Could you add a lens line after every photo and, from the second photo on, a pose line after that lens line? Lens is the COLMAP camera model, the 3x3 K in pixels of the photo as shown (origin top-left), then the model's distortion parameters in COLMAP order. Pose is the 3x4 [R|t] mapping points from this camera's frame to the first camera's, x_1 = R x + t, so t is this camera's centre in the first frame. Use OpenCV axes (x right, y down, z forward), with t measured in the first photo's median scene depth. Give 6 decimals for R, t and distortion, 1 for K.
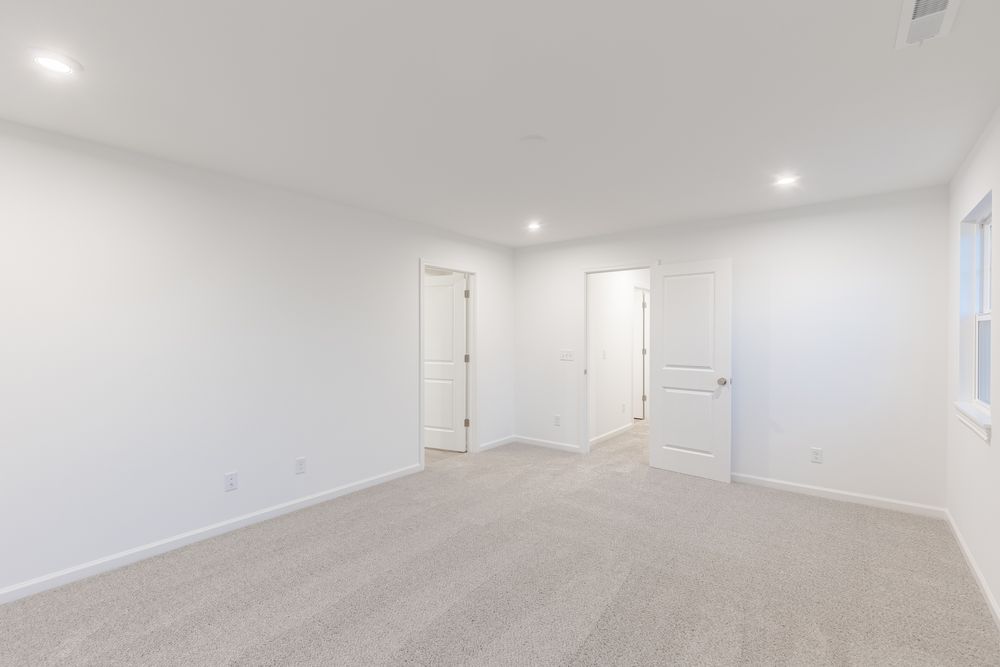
lens RADIAL K [[451.8, 0, 498.1], [0, 451.8, 331.6], [0, 0, 1]] dist [0.011283, -0.002529]
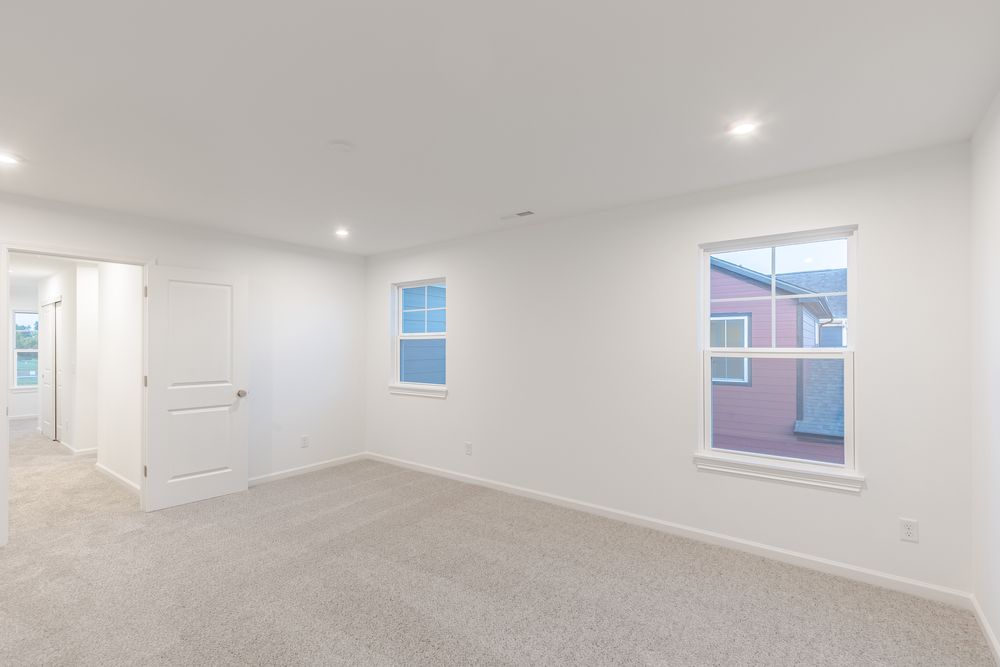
lens RADIAL K [[451.8, 0, 501.1], [0, 451.8, 337.4], [0, 0, 1]] dist [0.011283, -0.002529]
pose [[0.006843, 0.013634, 0.999884, -0.520744], [0.003665, 0.999900, -0.013659, -0.000506], [-0.999970, 0.003758, 0.006793, 0.396917]]
